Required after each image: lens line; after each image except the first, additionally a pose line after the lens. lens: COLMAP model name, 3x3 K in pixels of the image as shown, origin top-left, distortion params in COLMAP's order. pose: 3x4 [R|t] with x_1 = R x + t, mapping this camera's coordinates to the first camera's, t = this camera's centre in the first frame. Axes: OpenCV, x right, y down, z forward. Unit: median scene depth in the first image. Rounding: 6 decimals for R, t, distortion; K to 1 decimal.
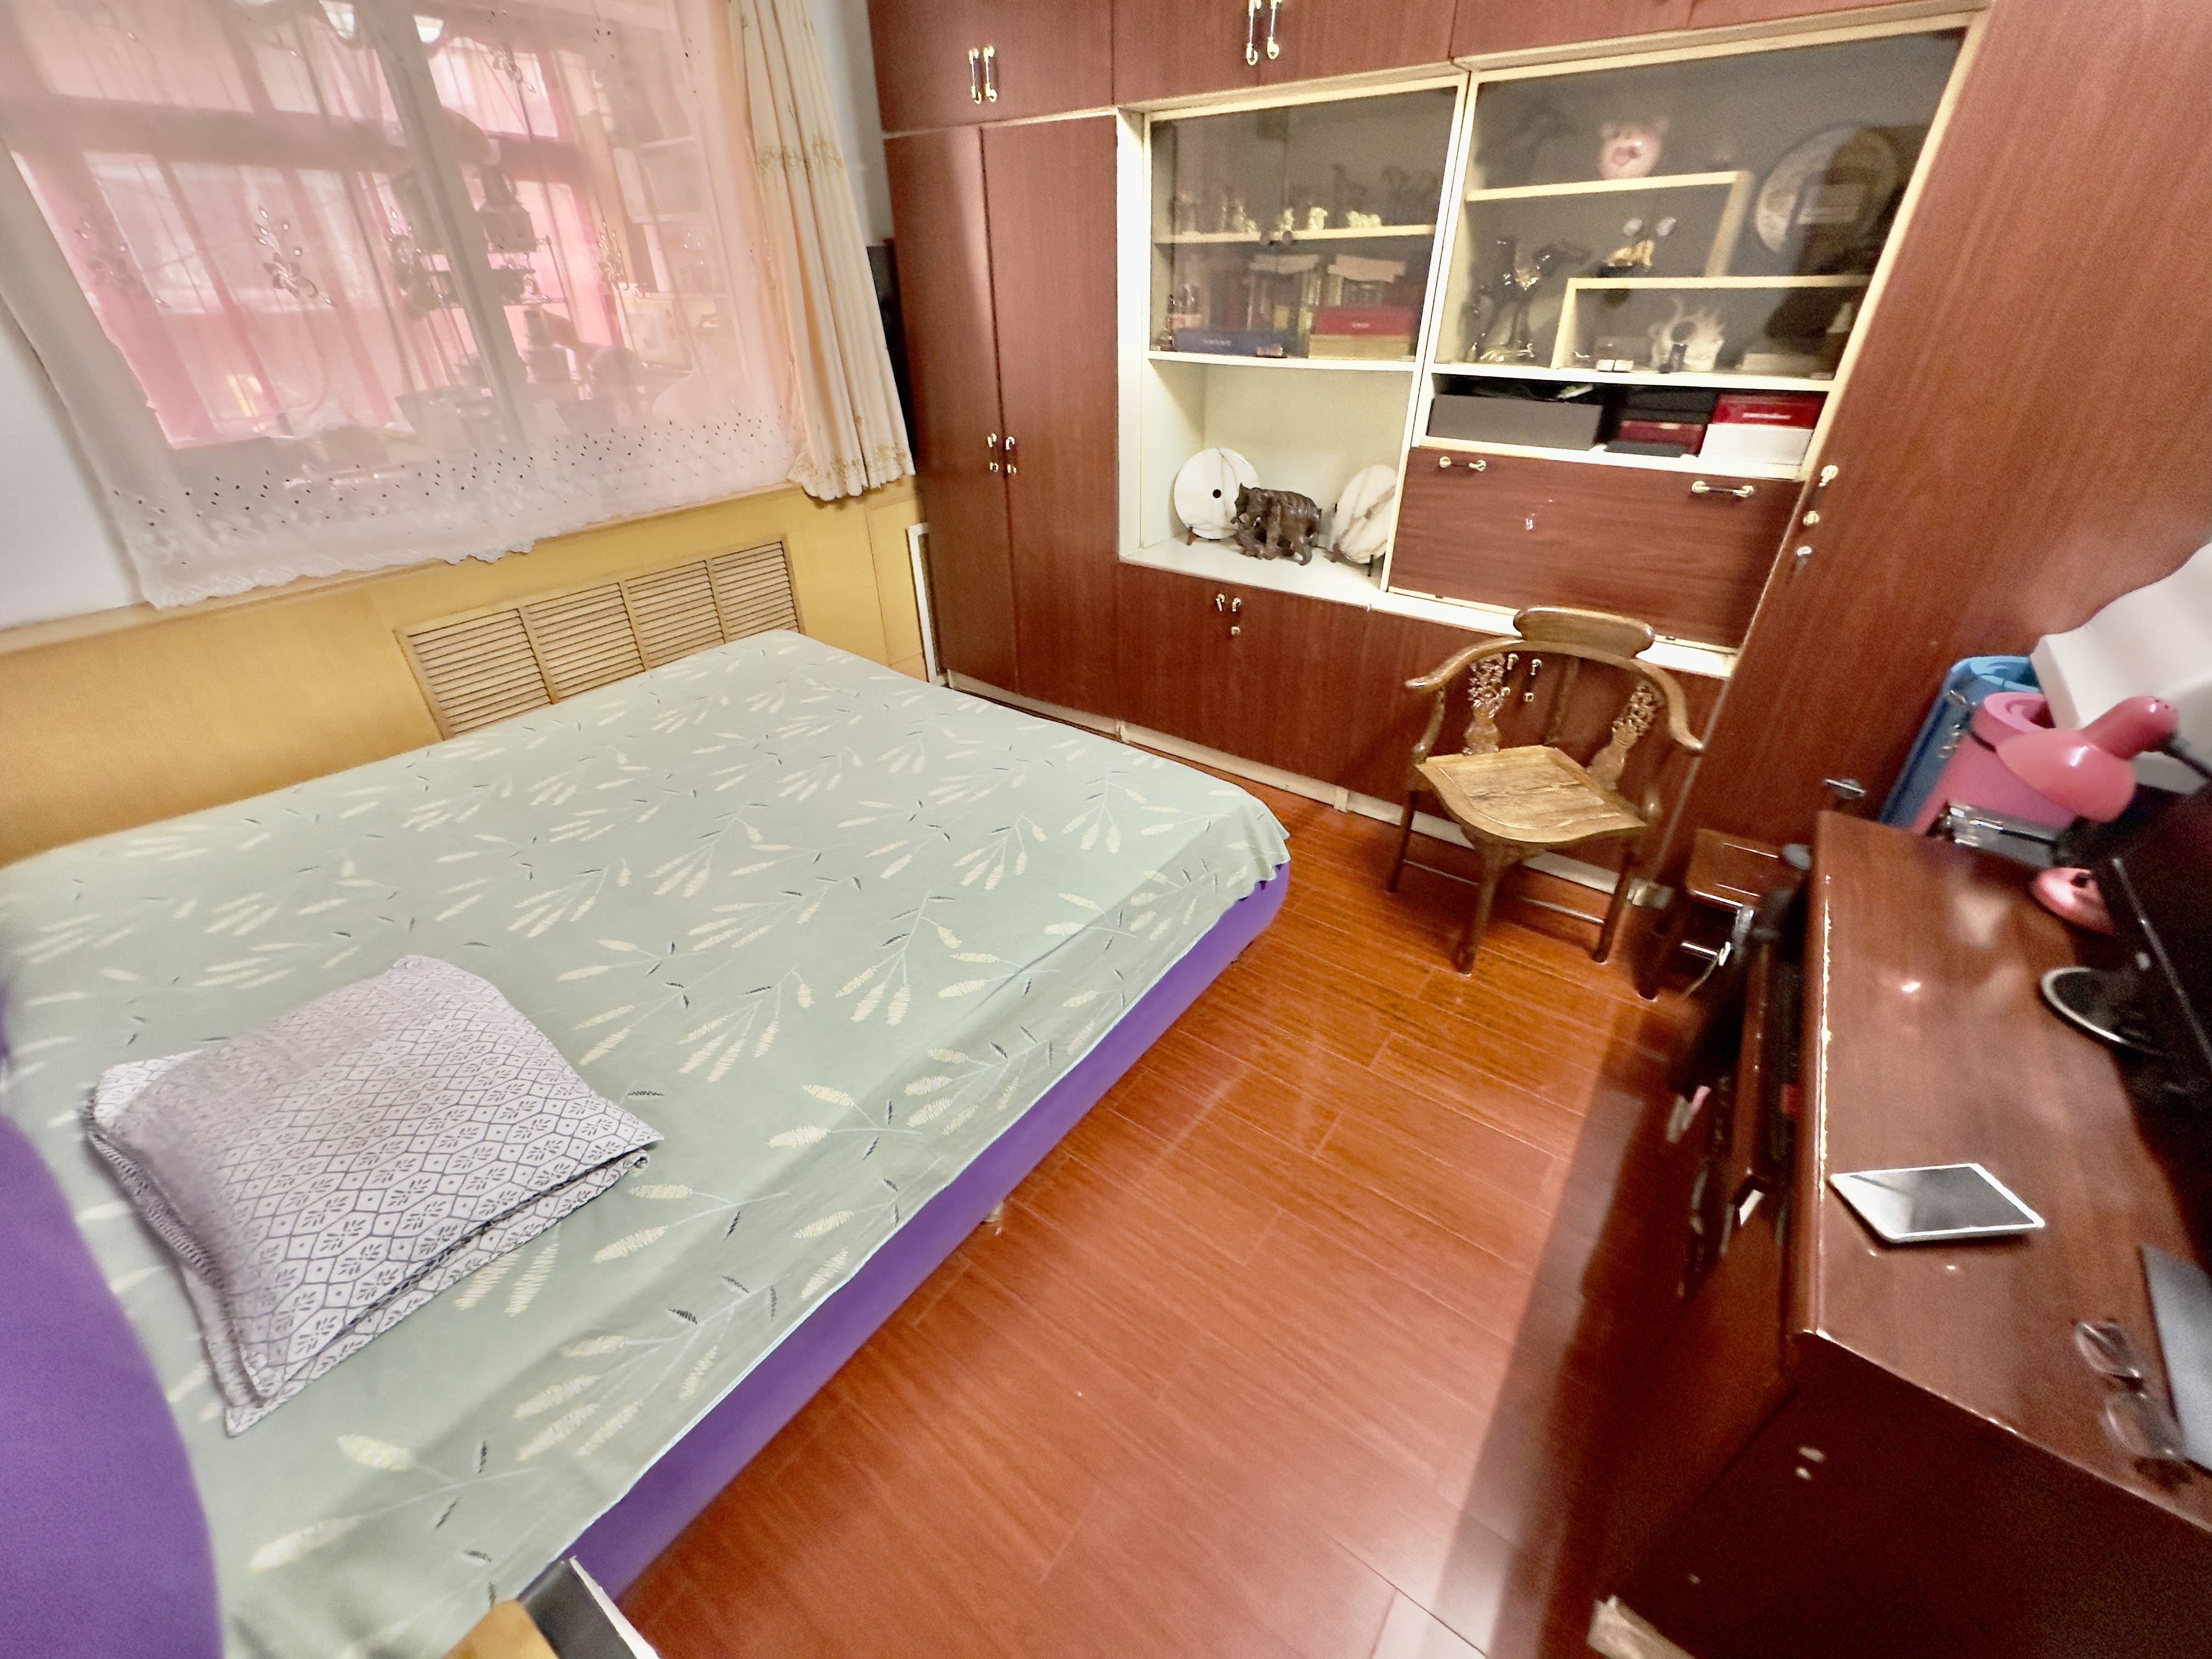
lens RADIAL K [[883.2, 0, 1106.0], [0, 883.2, 829.5], [0, 0, 1]] dist [-0.001716, 0.000054]
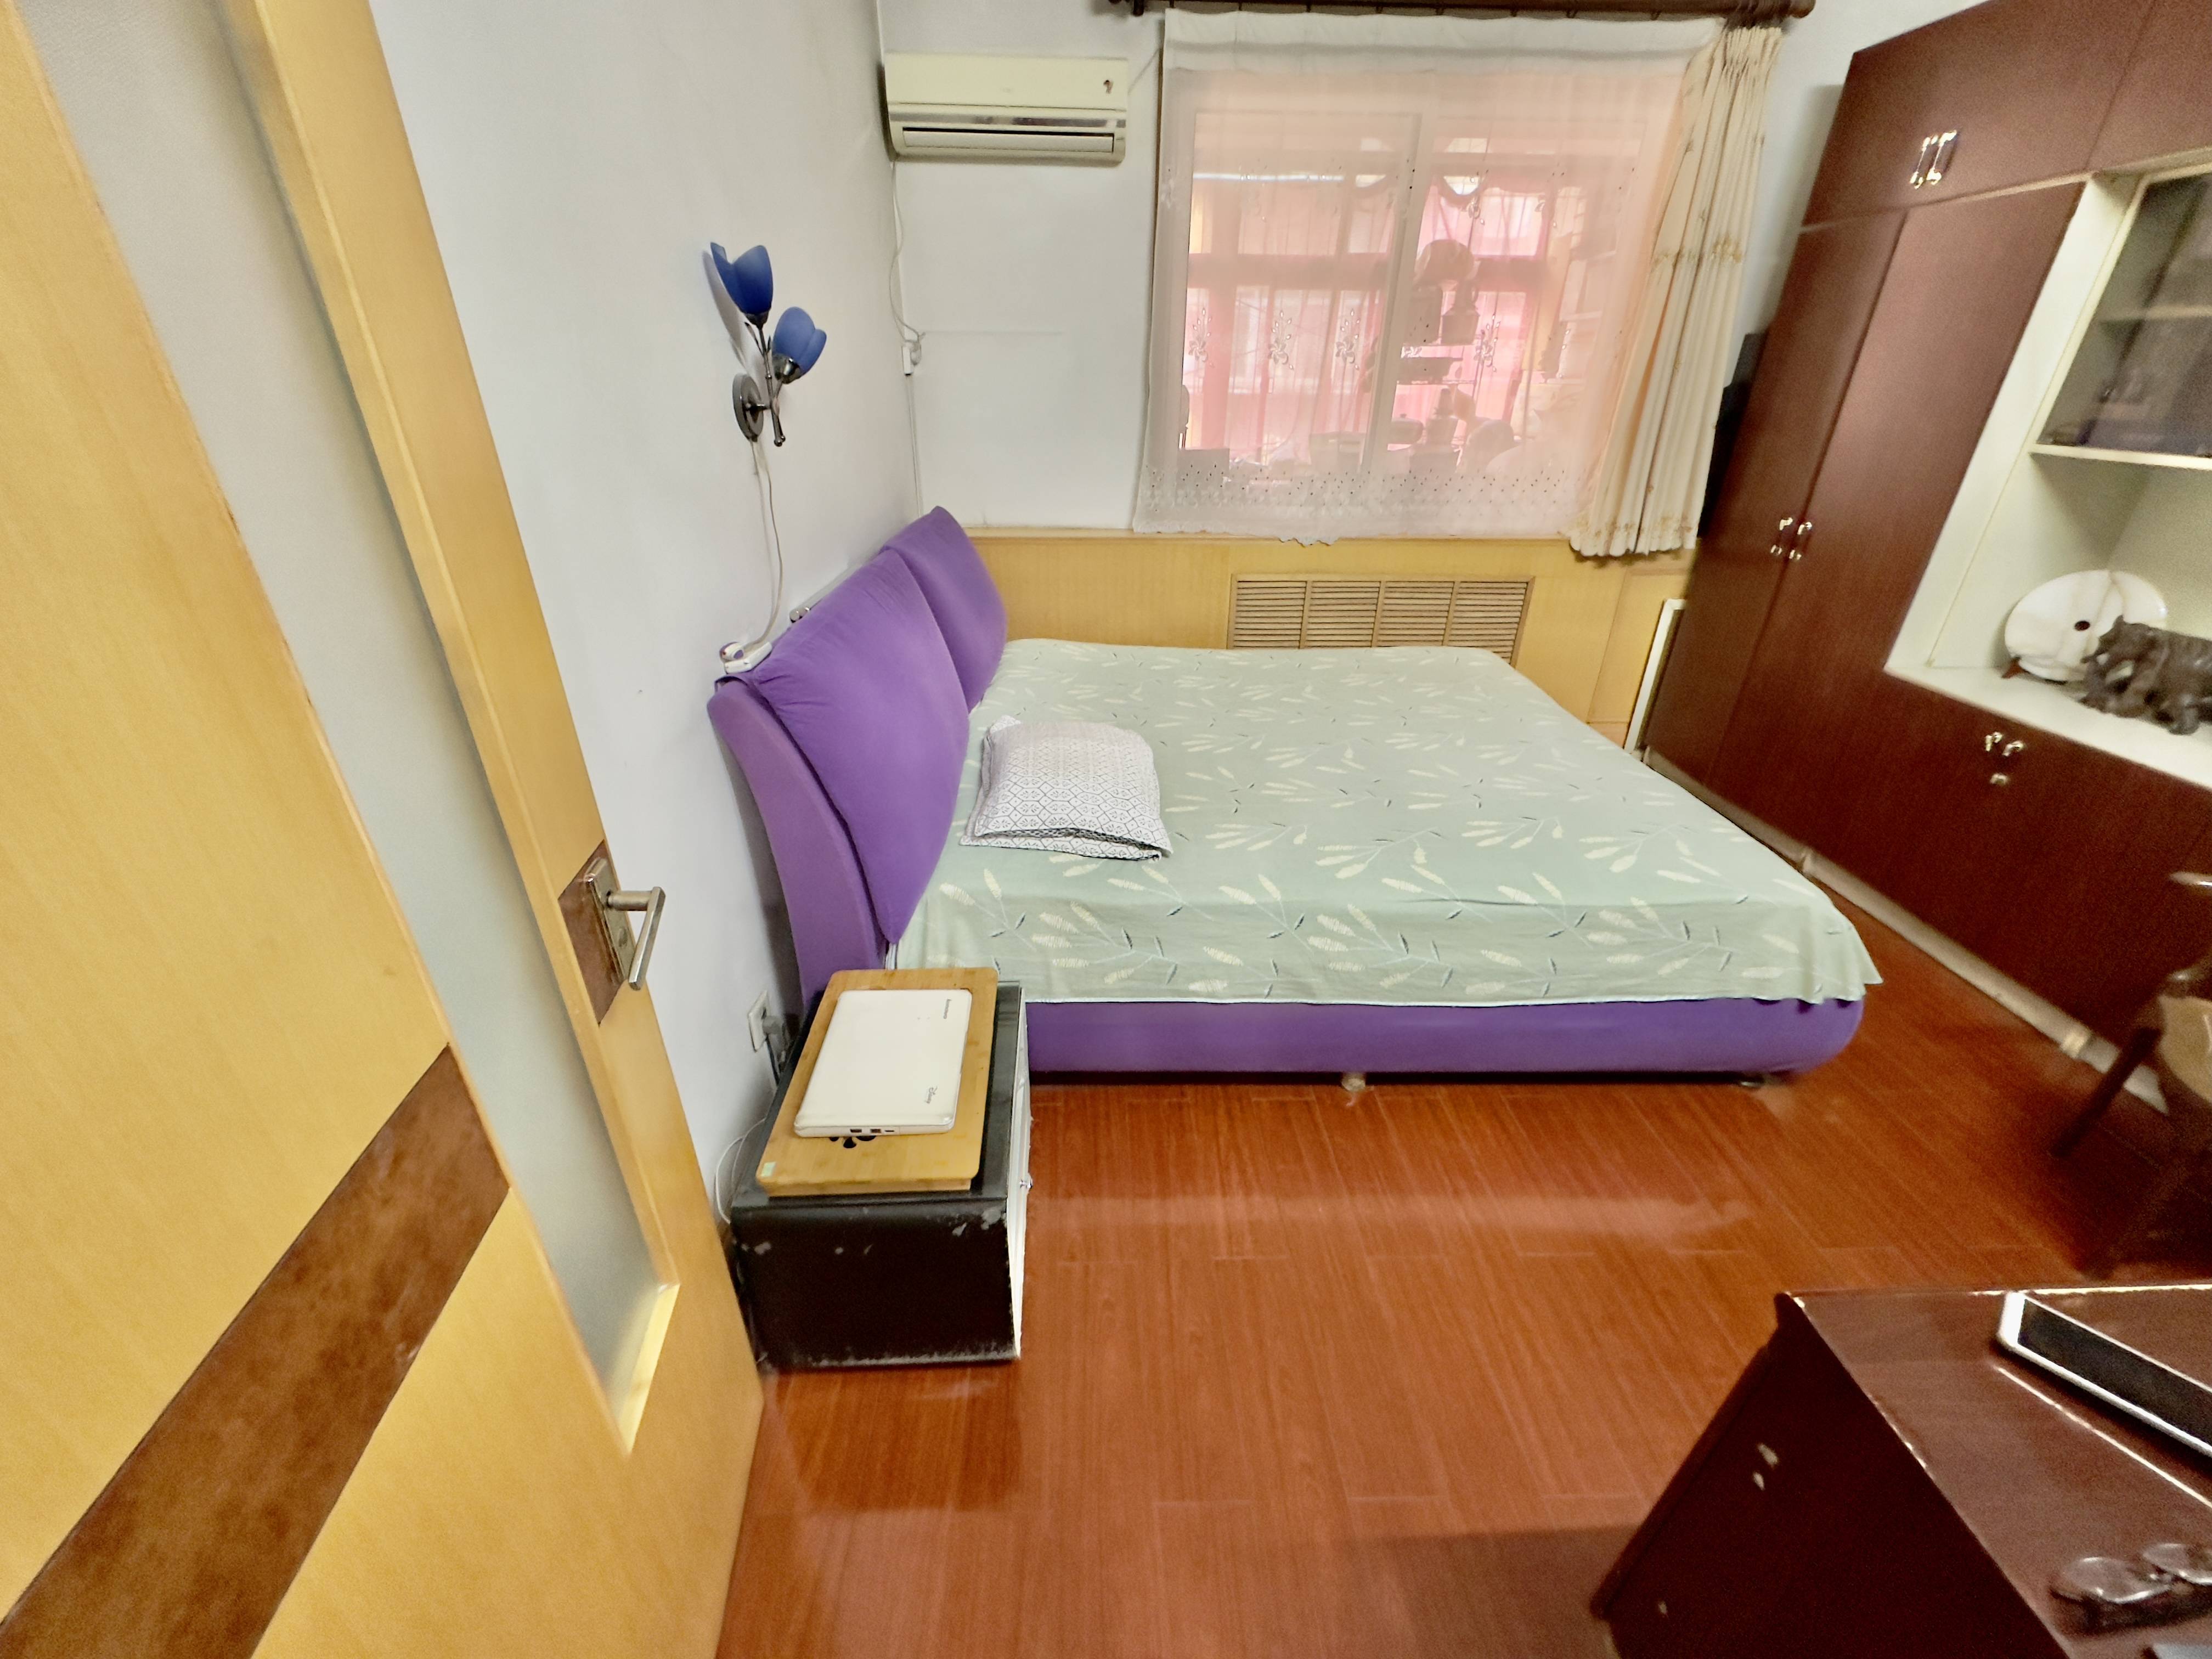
lens RADIAL K [[881.3, 0, 1106.0], [0, 881.3, 829.5], [0, 0, 1]] dist [0.000631, -0.001051]
pose [[0.615678, 0.373972, -0.693603, 0.234437], [-0.433880, 0.895649, 0.097776, 0.095904], [0.657791, 0.240743, 0.713691, -0.102974]]
